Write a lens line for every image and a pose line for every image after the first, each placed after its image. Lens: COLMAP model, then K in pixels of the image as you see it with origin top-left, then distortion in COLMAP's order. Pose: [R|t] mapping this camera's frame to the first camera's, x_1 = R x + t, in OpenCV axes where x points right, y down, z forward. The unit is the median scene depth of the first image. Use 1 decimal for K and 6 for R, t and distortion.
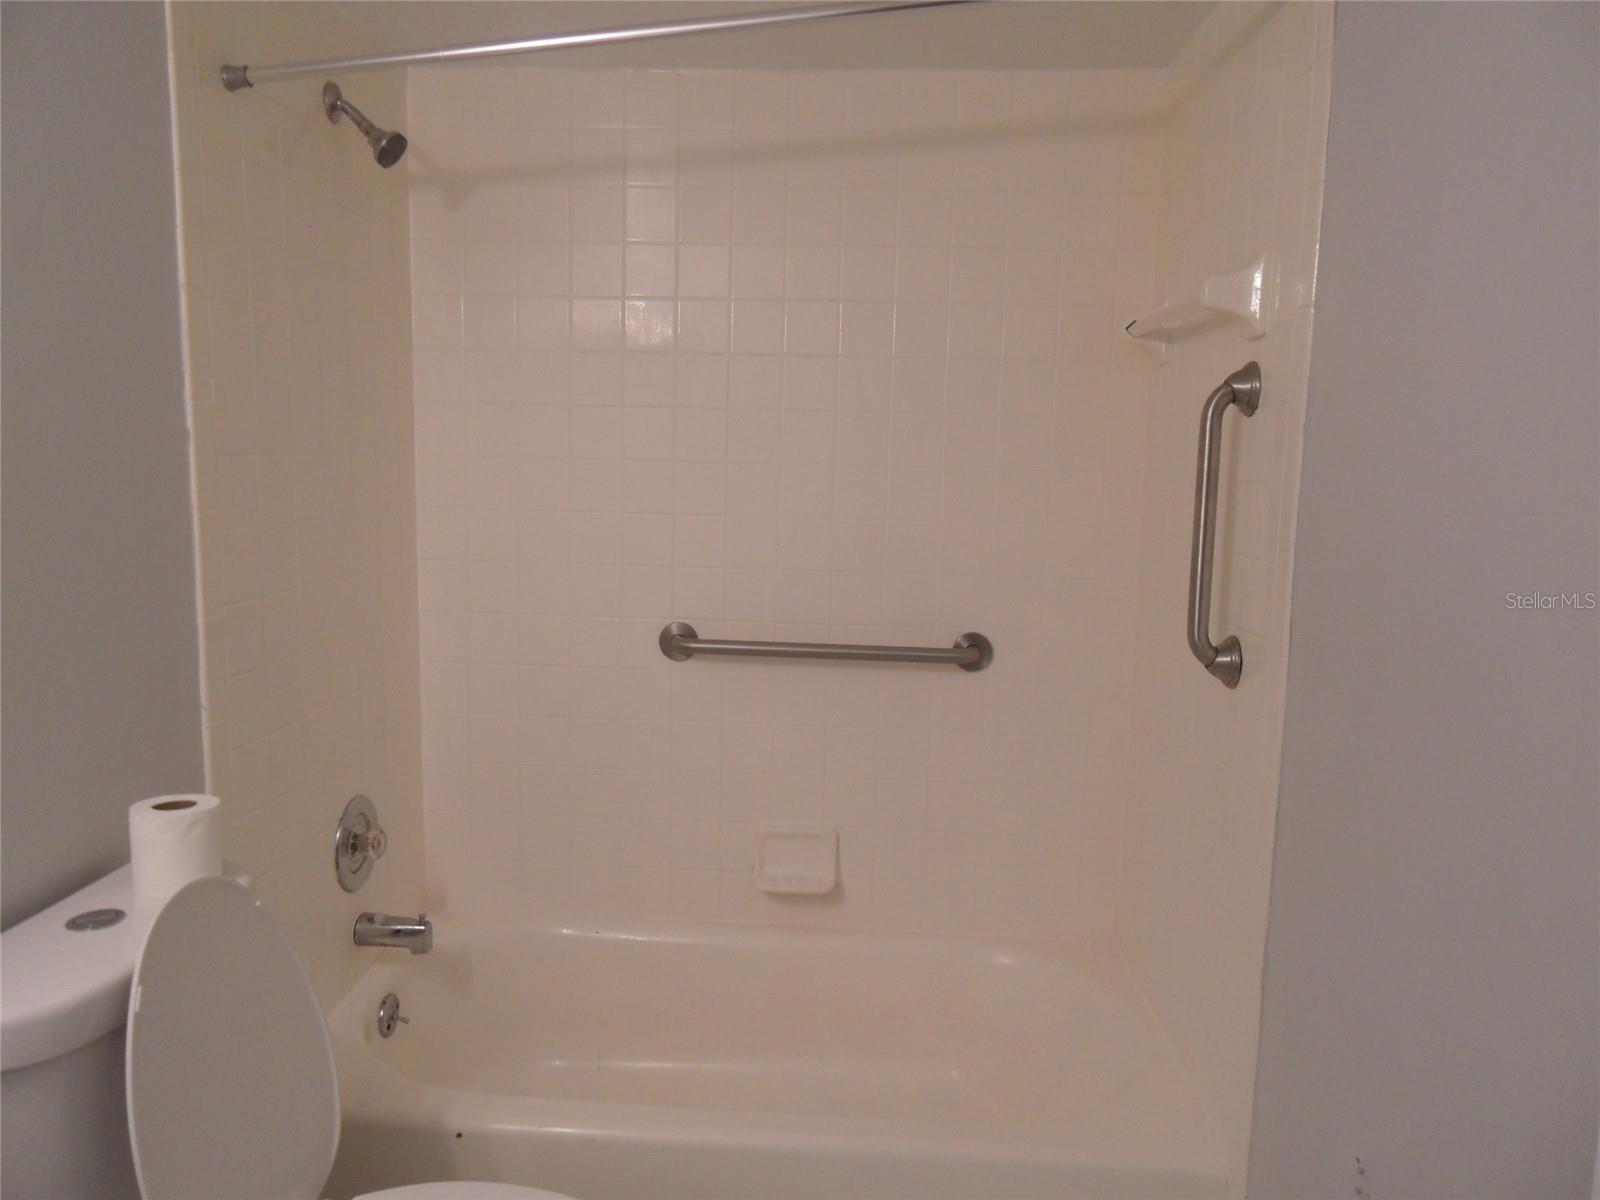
lens RADIAL K [[1130.0, 0, 791.4], [0, 1130.0, 598.2], [0, 0, 1]] dist [0.006540, -0.019660]
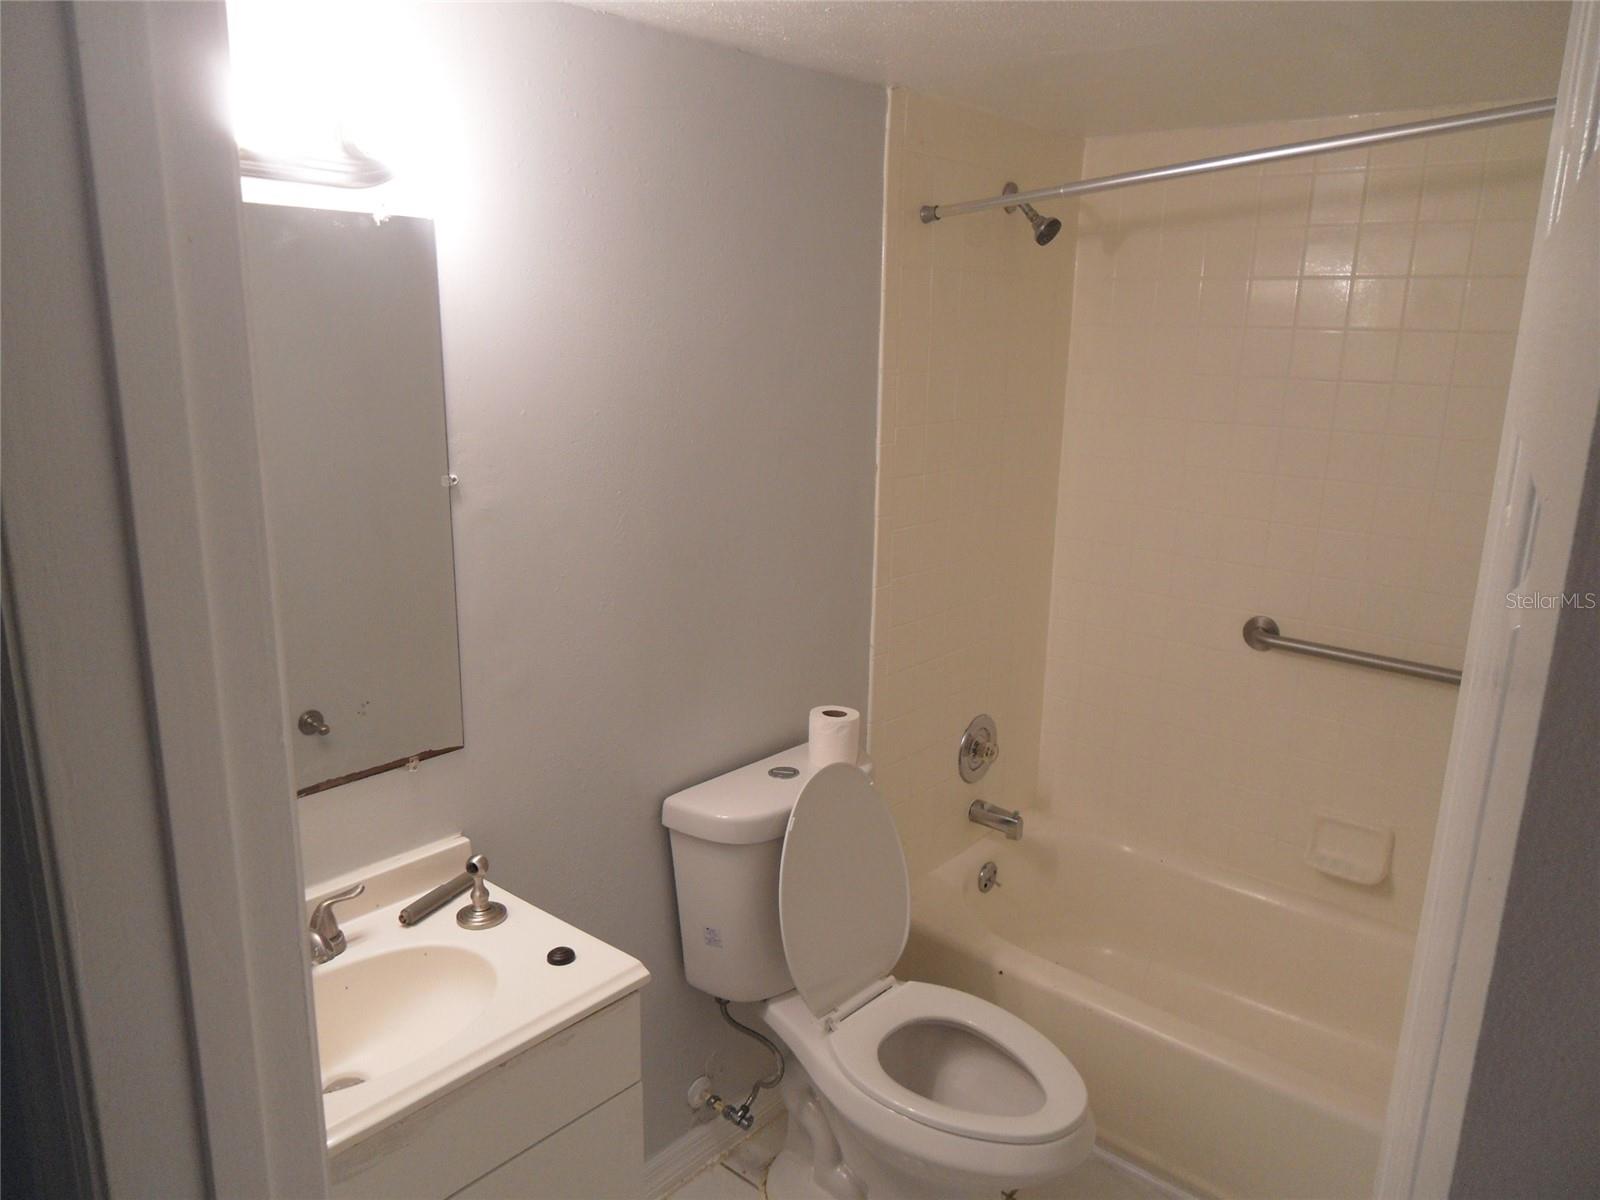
lens RADIAL K [[1130.0, 0, 791.4], [0, 1130.0, 598.2], [0, 0, 1]] dist [0.006540, -0.019660]
pose [[0.789506, 0.138525, -0.597905, 0.235267], [-0.079917, 0.989105, 0.123633, -0.117120], [0.608517, -0.049826, 0.791975, -0.210958]]
